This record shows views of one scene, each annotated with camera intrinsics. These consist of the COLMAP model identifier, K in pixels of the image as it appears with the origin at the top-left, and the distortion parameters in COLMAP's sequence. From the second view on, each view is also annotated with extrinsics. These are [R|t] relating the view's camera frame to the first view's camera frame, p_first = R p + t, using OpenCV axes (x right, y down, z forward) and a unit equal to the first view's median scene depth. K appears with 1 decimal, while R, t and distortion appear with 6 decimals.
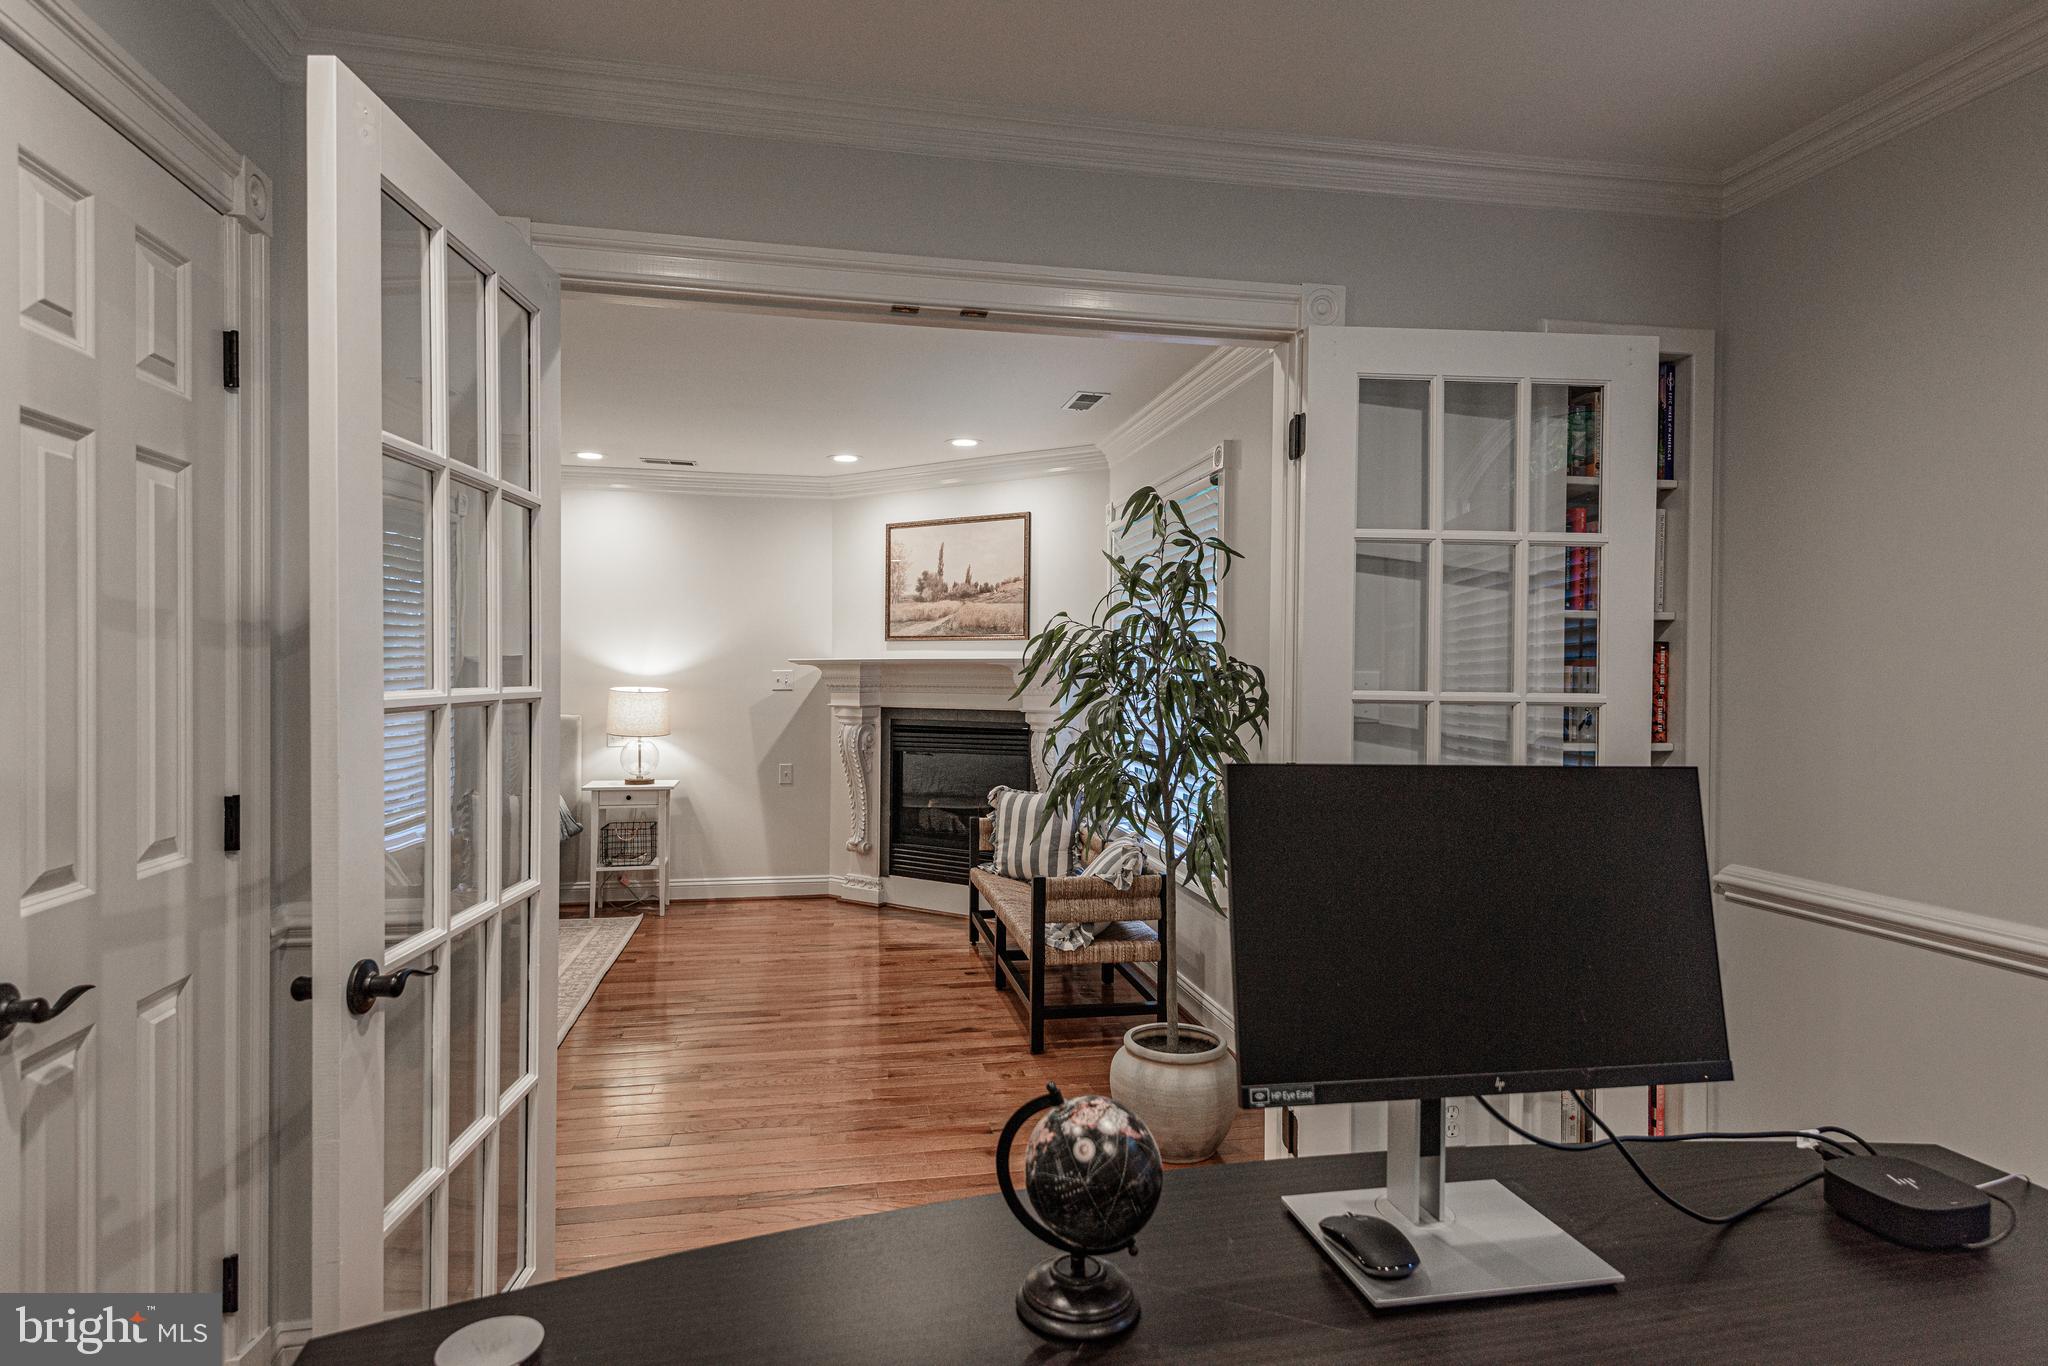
lens RADIAL K [[1134.7, 0, 1018.7], [0, 1134.7, 677.6], [0, 0, 1]] dist [0.007205, 0.000127]
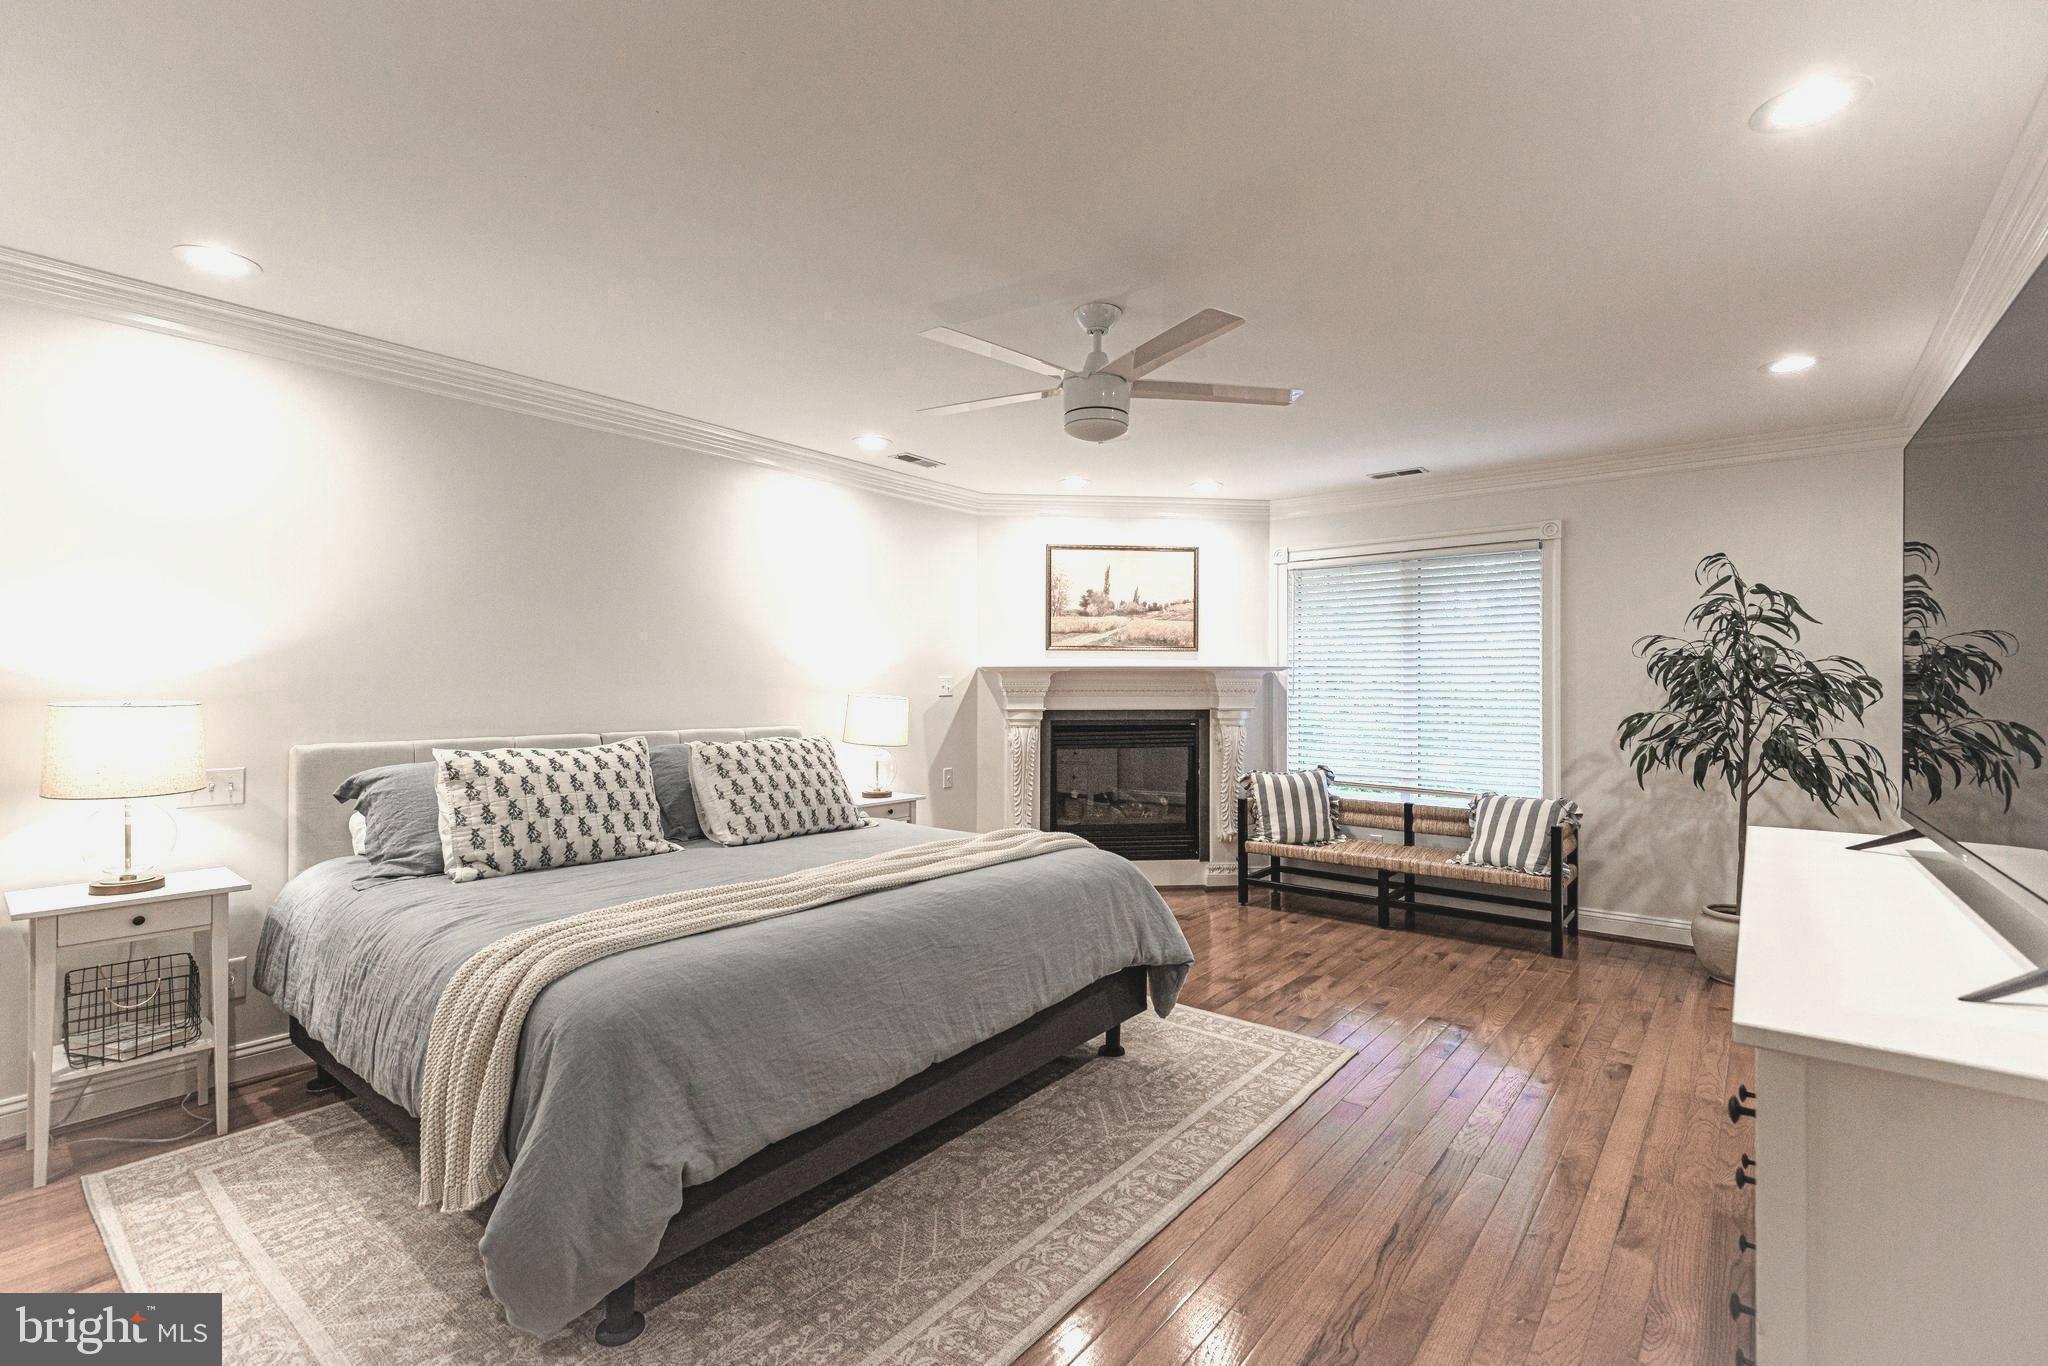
lens RADIAL K [[925.3, 0, 1019.9], [0, 925.3, 683.2], [0, 0, 1]] dist [0.012456, -0.006849]
pose [[0.763547, -0.003547, 0.645742, -0.720849], [0.008429, 0.999954, -0.004473, 0.003646], [-0.645697, 0.008859, 0.763542, 0.335391]]
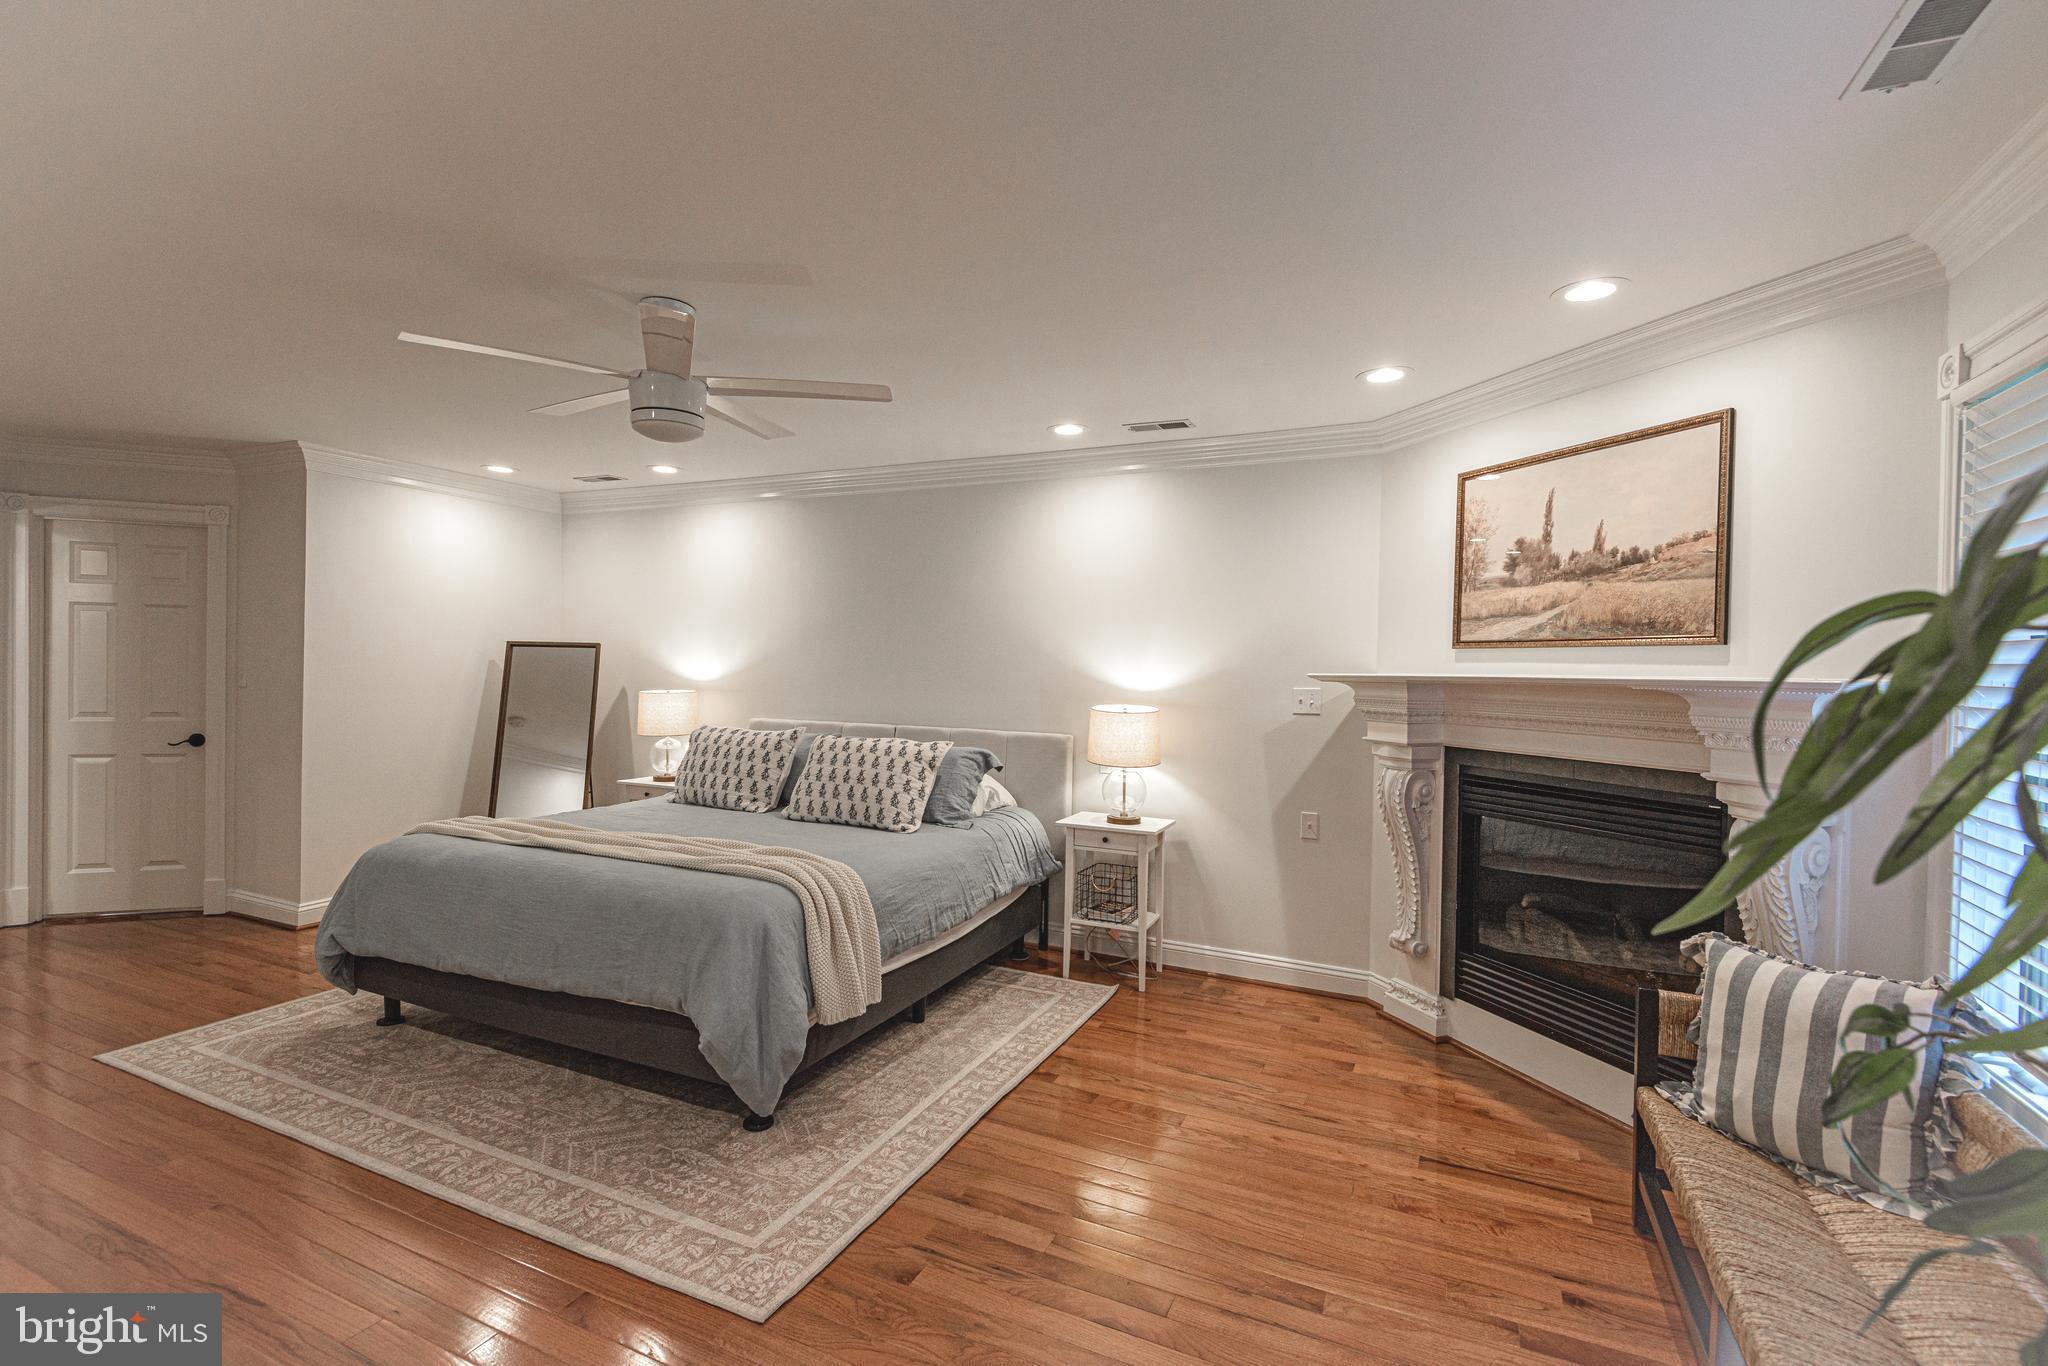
lens RADIAL K [[925.3, 0, 1012.6], [0, 925.3, 678.3], [0, 0, 1]] dist [0.012456, -0.006849]
pose [[0.807429, 0.014931, -0.589776, -0.004037], [-0.016946, 0.999854, 0.002113, -0.011251], [0.589721, 0.008288, 0.807564, 0.405193]]
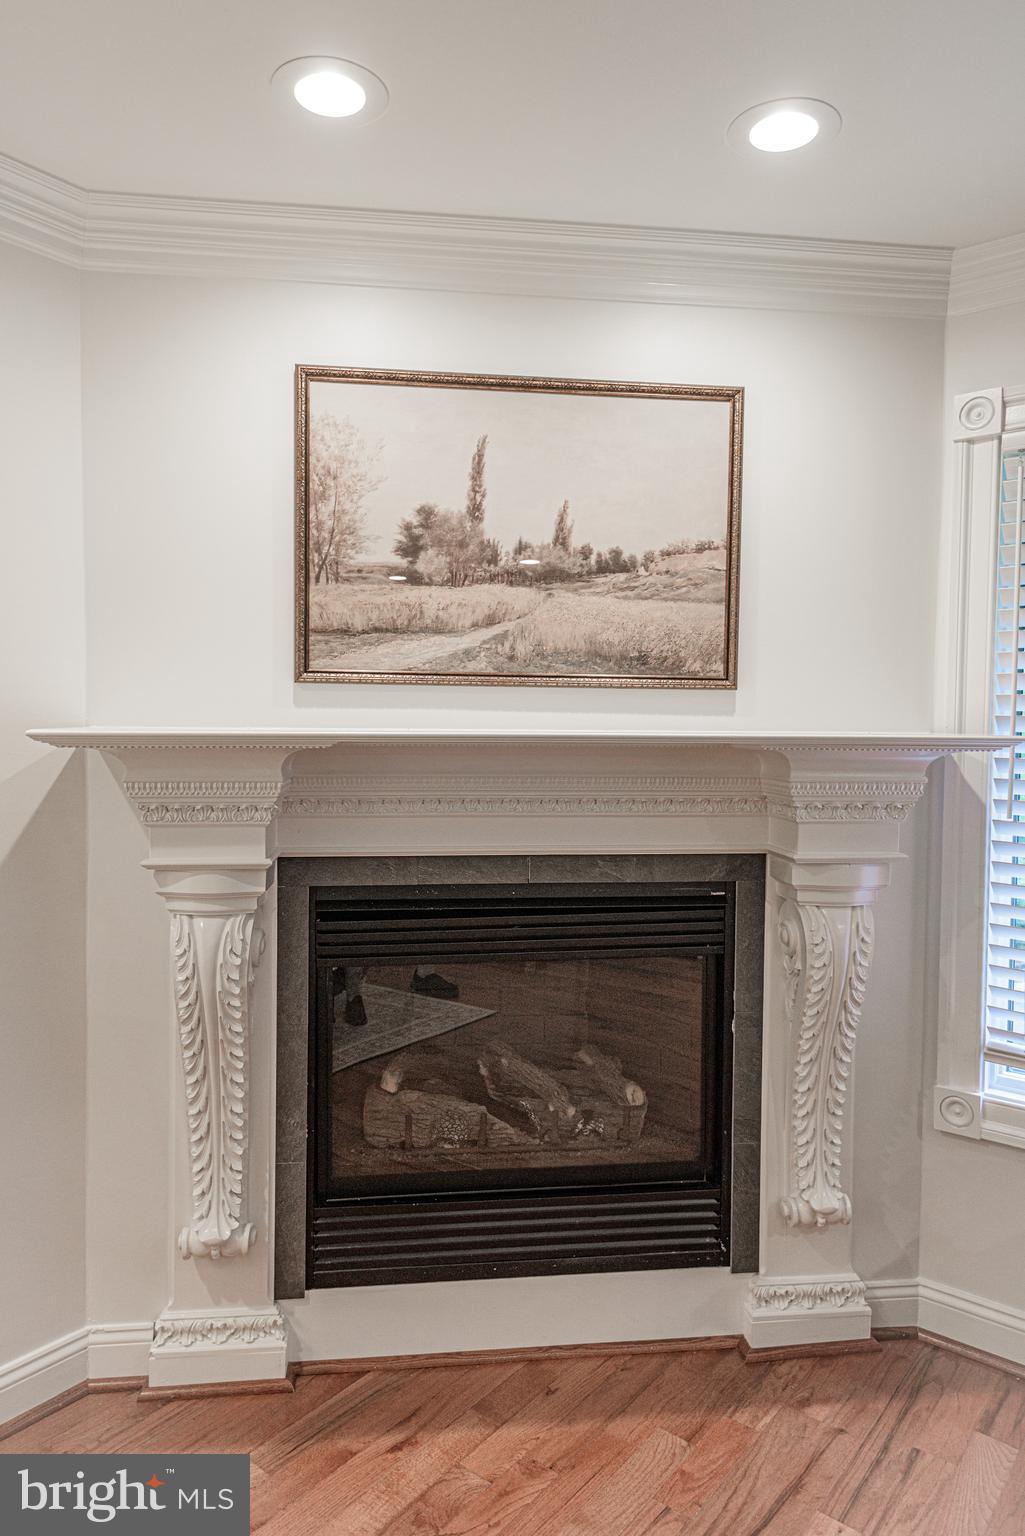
lens RADIAL K [[1029.2, 0, 519.2], [0, 1029.2, 780.8], [0, 0, 1]] dist [0.026574, -0.006568]
pose [[0.751712, -0.028856, 0.658860, -0.289372], [0.001024, 0.999092, 0.042589, -0.014229], [-0.659491, -0.031340, 0.751059, 0.699523]]
